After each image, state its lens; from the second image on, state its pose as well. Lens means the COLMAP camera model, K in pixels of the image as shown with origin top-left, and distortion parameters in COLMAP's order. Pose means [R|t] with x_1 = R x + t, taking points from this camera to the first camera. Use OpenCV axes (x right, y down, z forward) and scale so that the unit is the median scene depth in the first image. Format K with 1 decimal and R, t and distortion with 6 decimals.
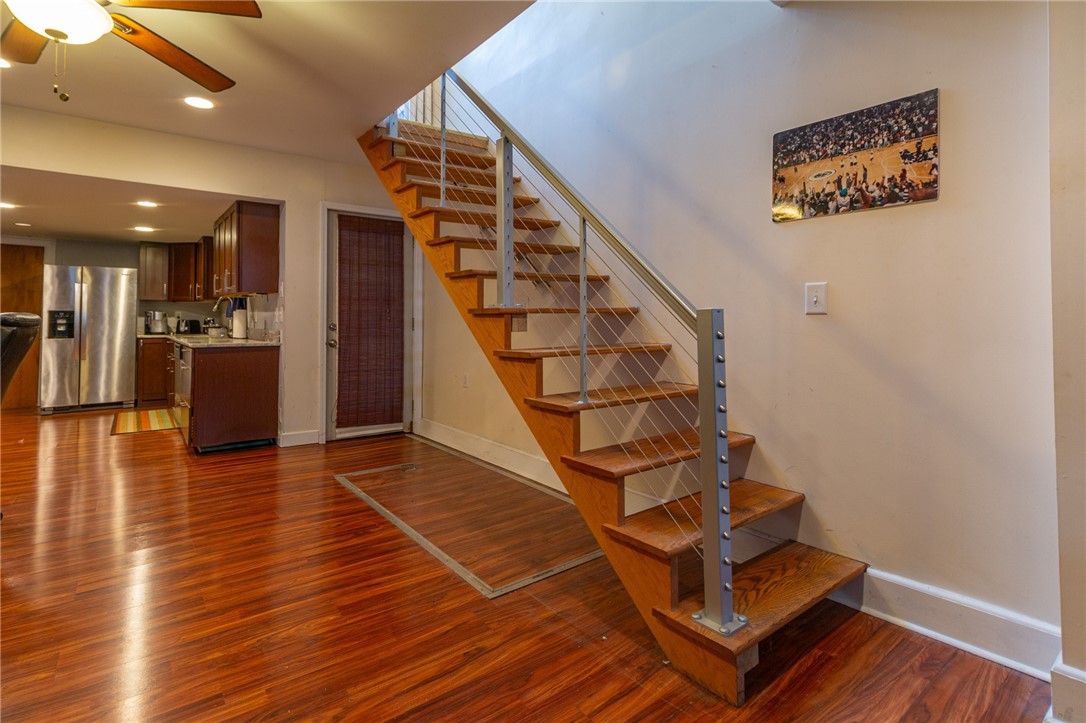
lens RADIAL K [[522.7, 0, 529.0], [0, 522.7, 310.5], [0, 0, 1]] dist [0.002919, 0.000383]
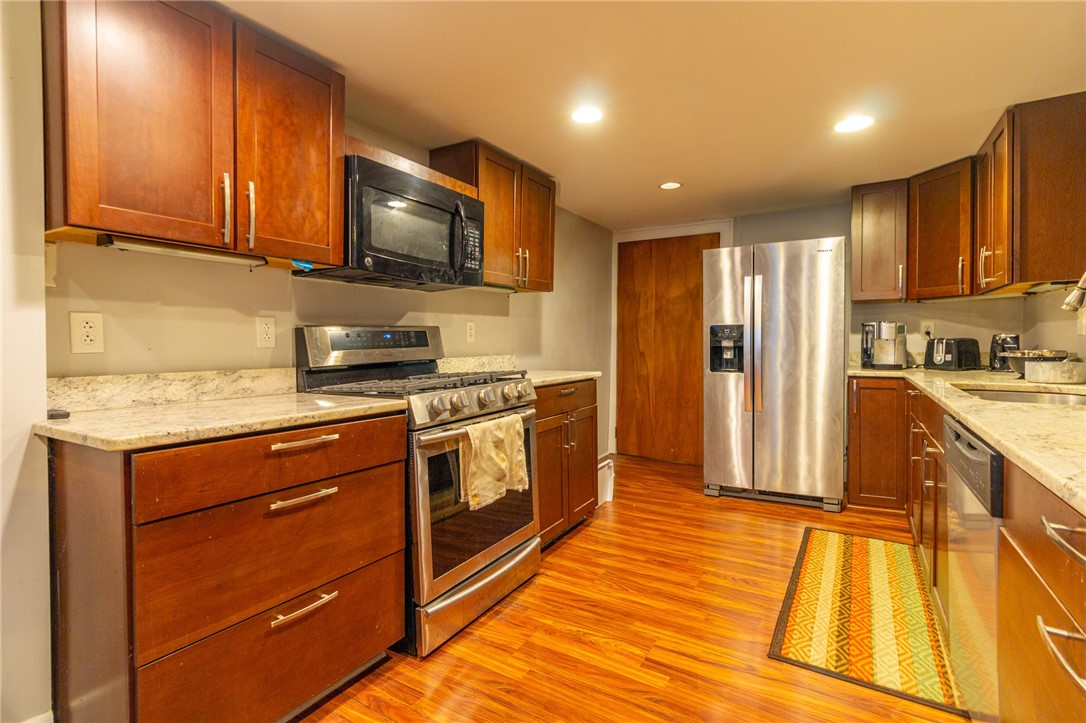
lens RADIAL K [[506.9, 0, 545.4], [0, 506.9, 354.6], [0, 0, 1]] dist [0.000736, 0.000929]
pose [[0.362751, 0.019026, -0.931692, -1.140194], [0.030182, 0.999027, 0.032152, 0.022395], [0.931397, -0.039784, 0.361824, 1.581722]]
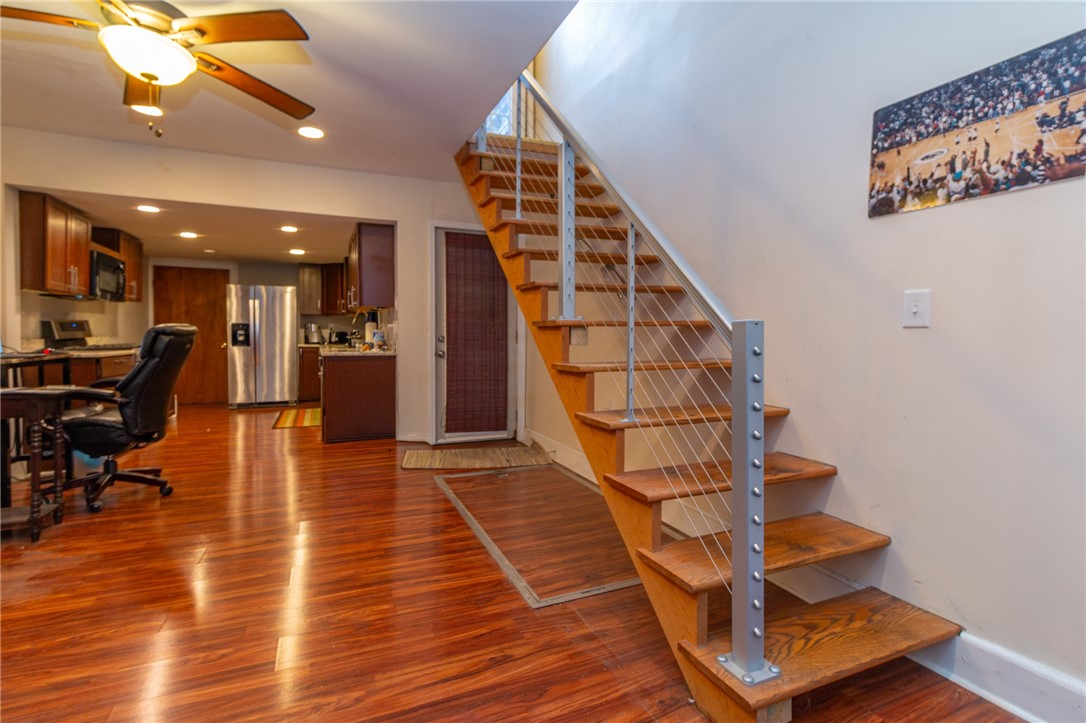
lens RADIAL K [[513.0, 0, 547.2], [0, 513.0, 353.2], [0, 0, 1]] dist [0.000275, 0.001850]
pose [[0.972557, 0.013348, -0.232280, 0.156574], [0.000292, 0.998282, 0.058590, -0.000045], [0.232663, -0.057050, 0.970883, 0.062992]]
